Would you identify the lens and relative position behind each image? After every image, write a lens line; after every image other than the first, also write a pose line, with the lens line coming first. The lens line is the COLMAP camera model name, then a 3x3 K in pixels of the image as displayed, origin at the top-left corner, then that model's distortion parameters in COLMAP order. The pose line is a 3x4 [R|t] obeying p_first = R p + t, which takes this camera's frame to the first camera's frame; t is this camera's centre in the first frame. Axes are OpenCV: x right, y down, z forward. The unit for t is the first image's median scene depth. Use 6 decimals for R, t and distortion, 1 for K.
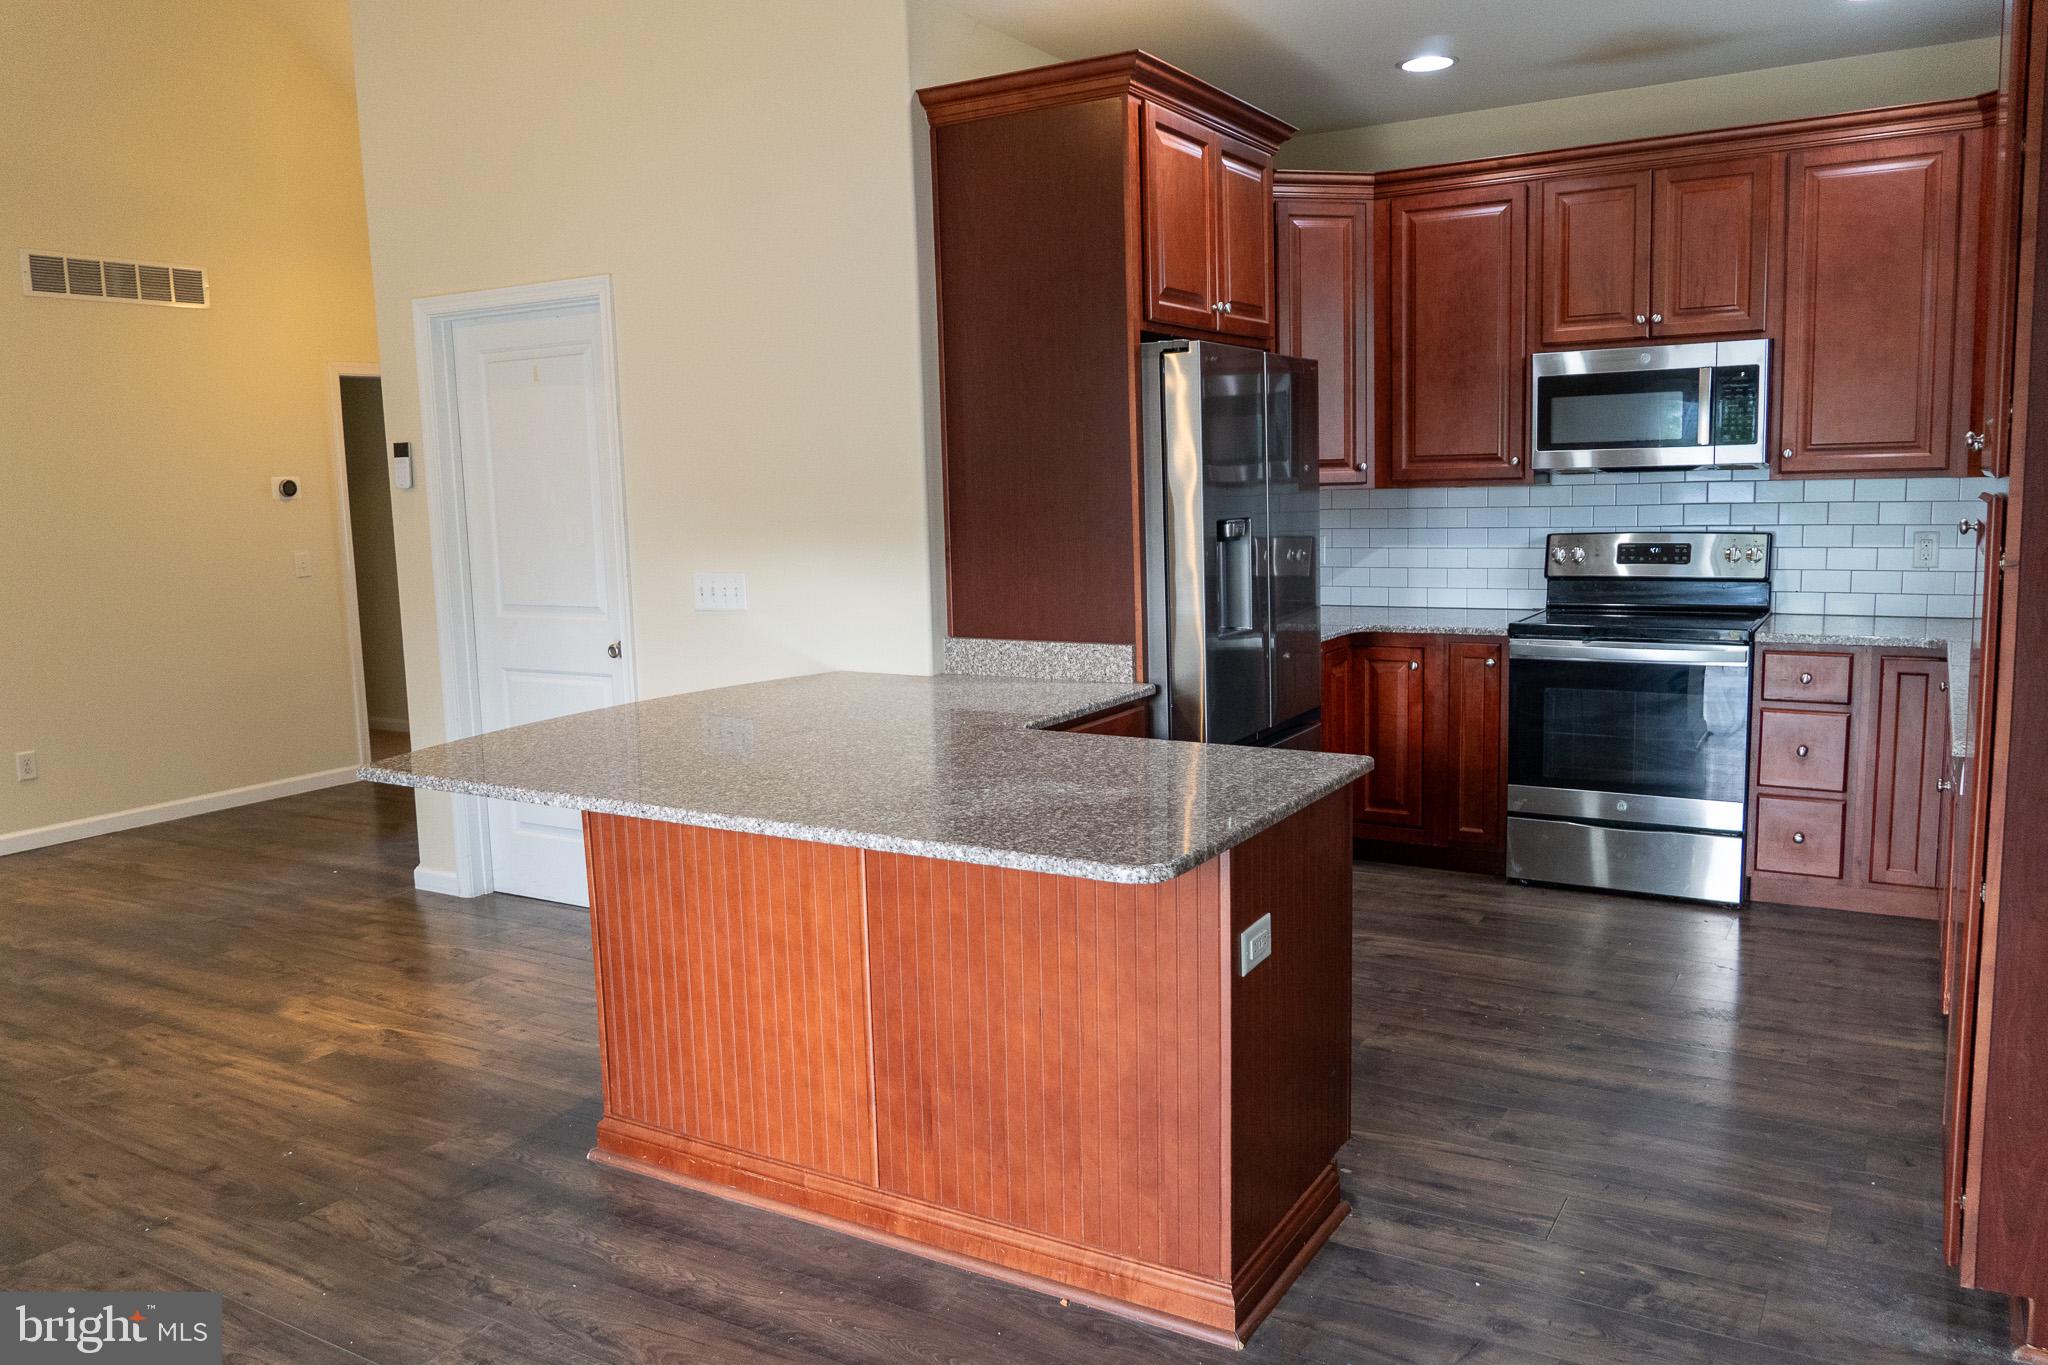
lens RADIAL K [[1539.4, 0, 1037.0], [0, 1539.4, 680.7], [0, 0, 1]] dist [-0.016848, -0.001265]
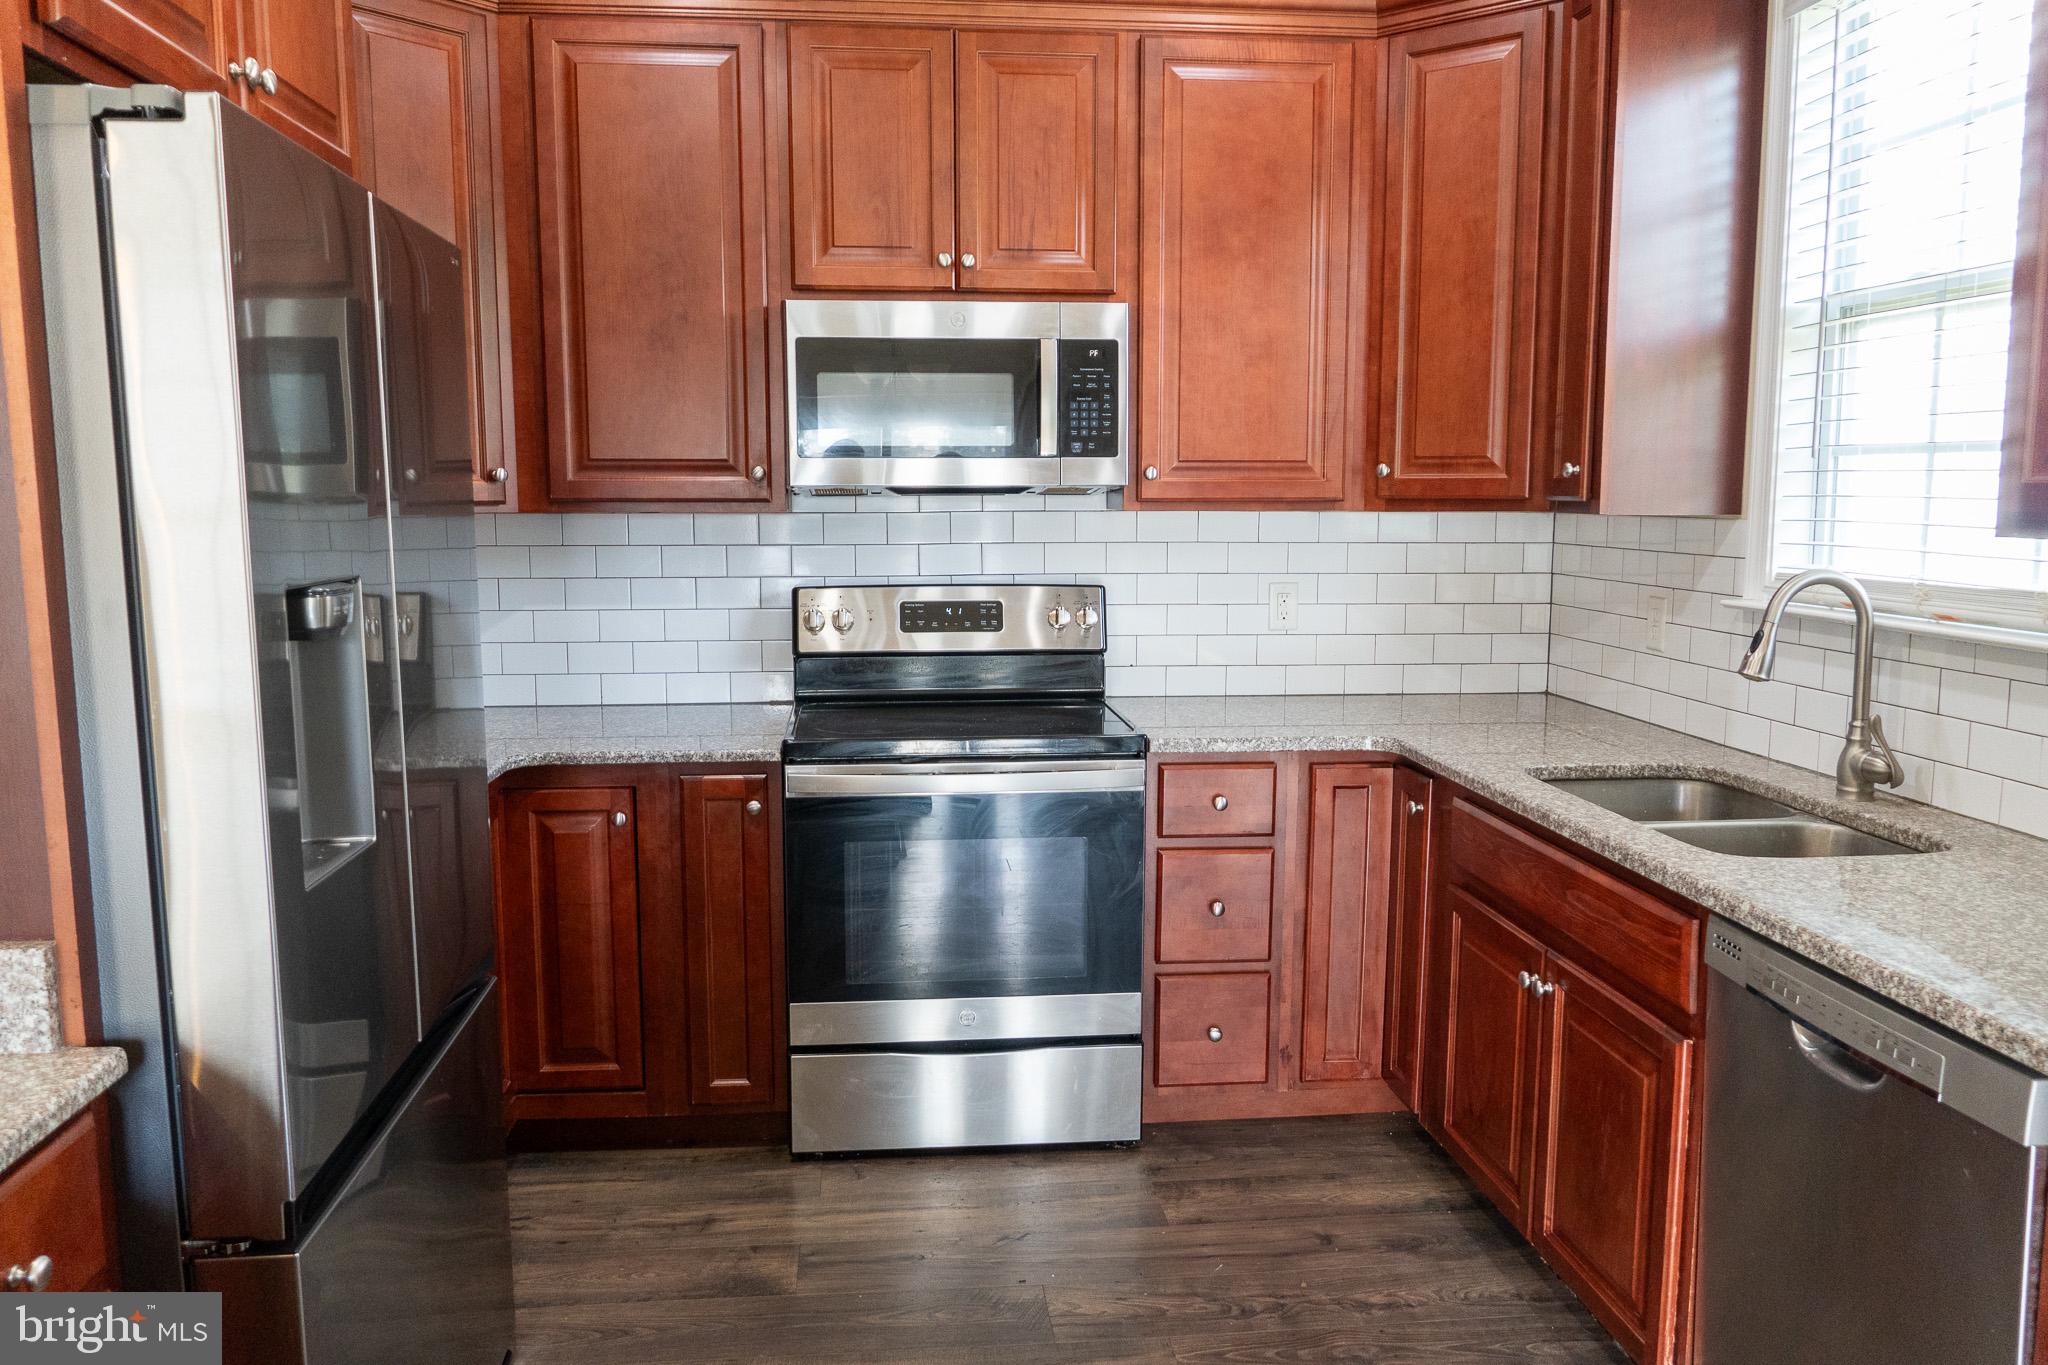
lens RADIAL K [[1539.4, 0, 1037.0], [0, 1539.4, 680.7], [0, 0, 1]] dist [-0.016848, -0.001265]
pose [[0.803911, -0.045234, 0.593027, 0.032525], [0.055818, 0.998441, 0.000491, -0.057879], [-0.592125, 0.032707, 0.805182, 0.475344]]
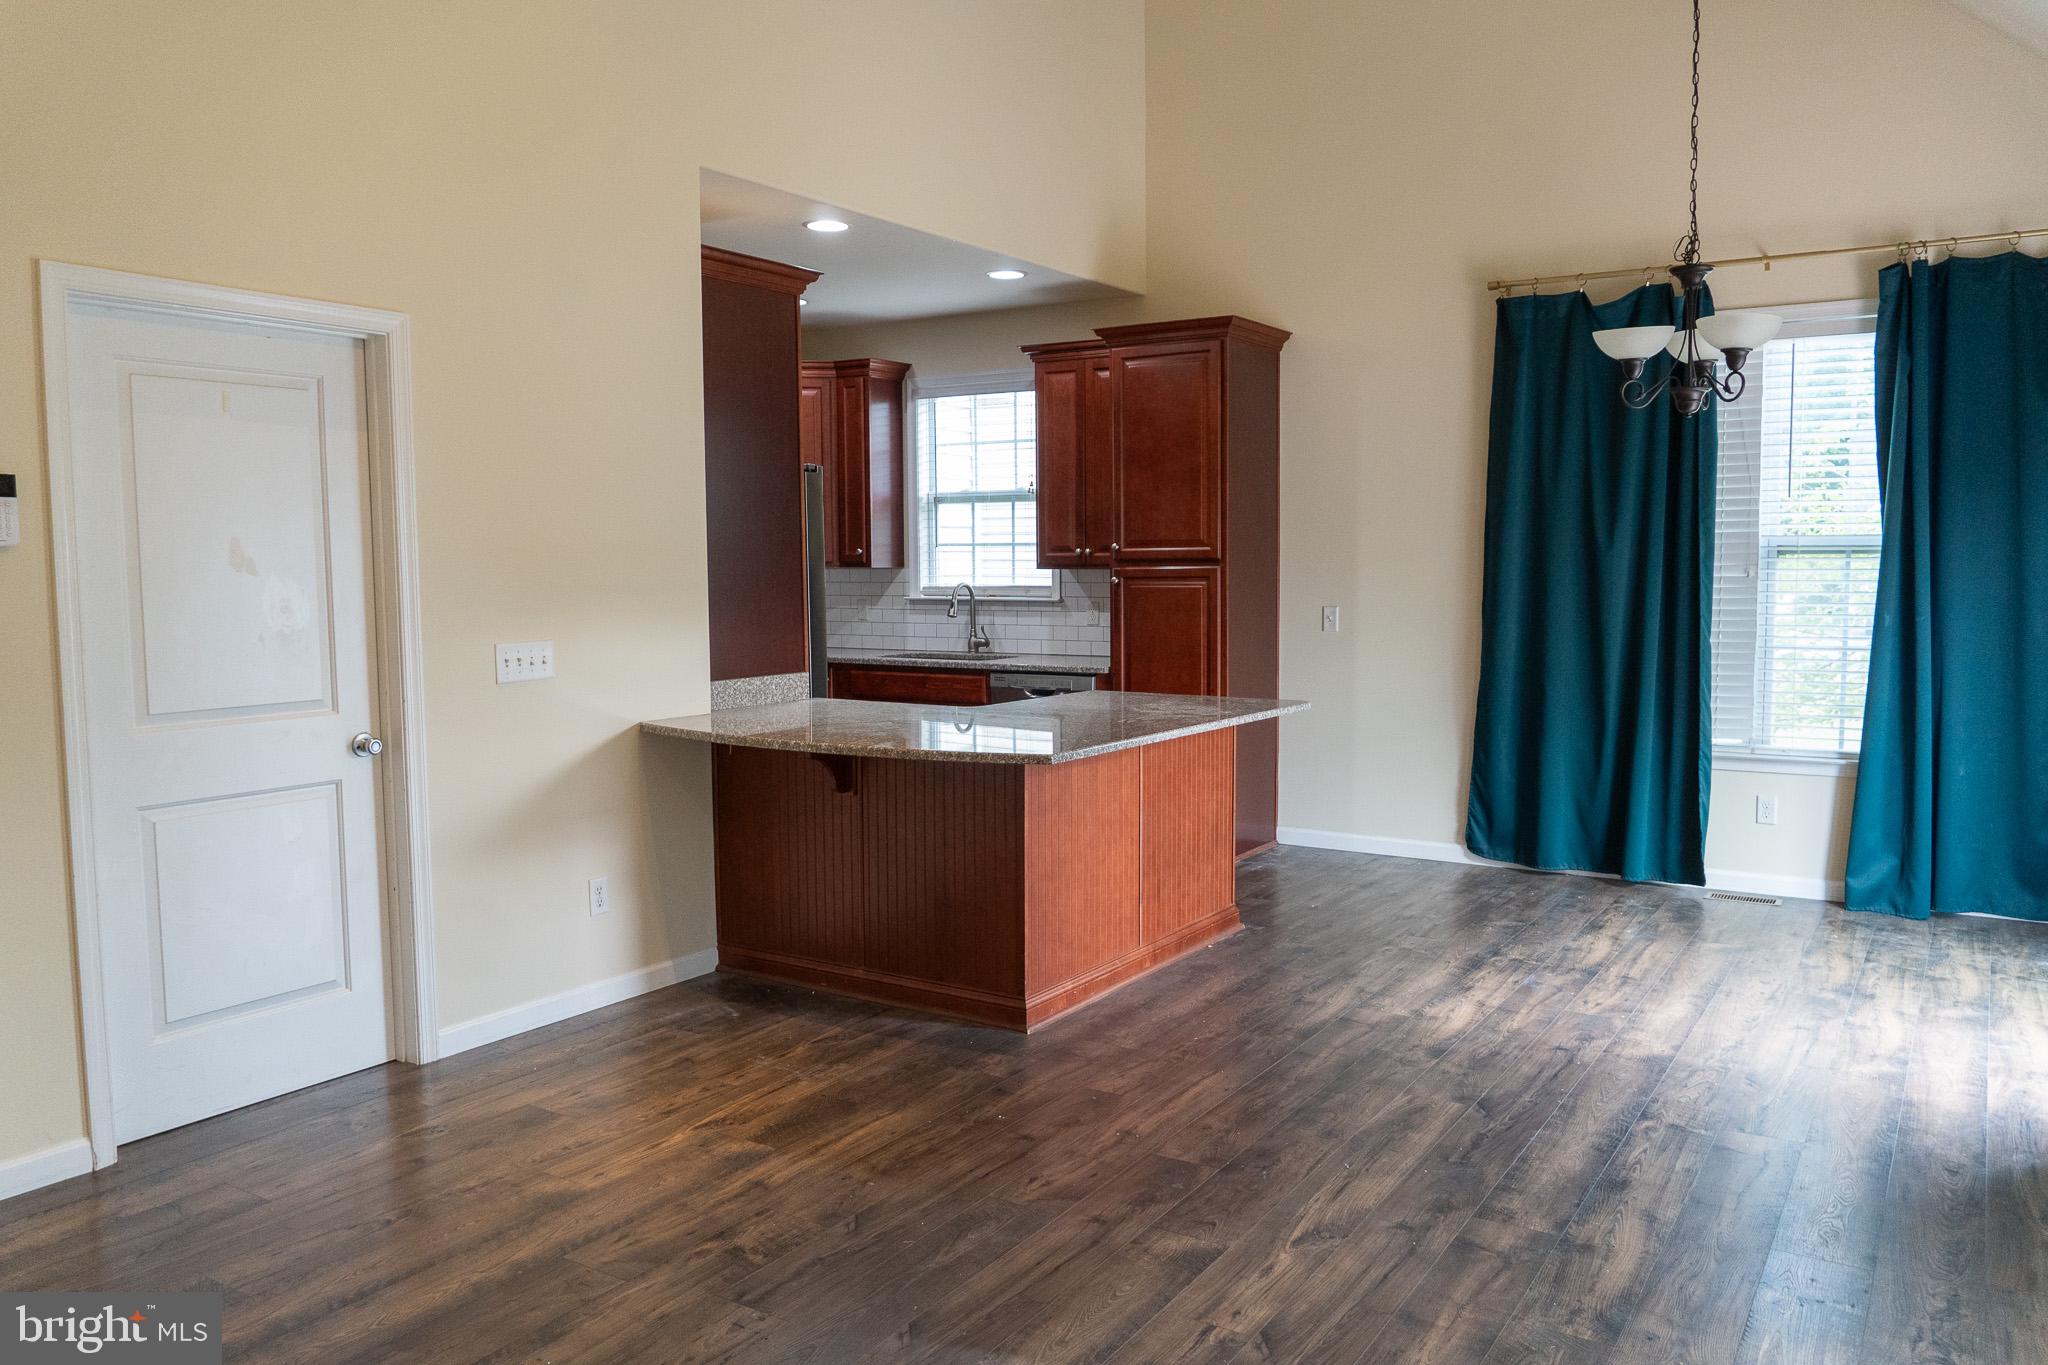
lens RADIAL K [[1539.4, 0, 1037.0], [0, 1539.4, 680.7], [0, 0, 1]] dist [-0.016848, -0.001265]
pose [[0.015748, -0.053238, 0.998458, -1.130363], [0.138494, 0.989072, 0.050553, -0.048082], [-0.990238, 0.137485, 0.022949, 0.628941]]
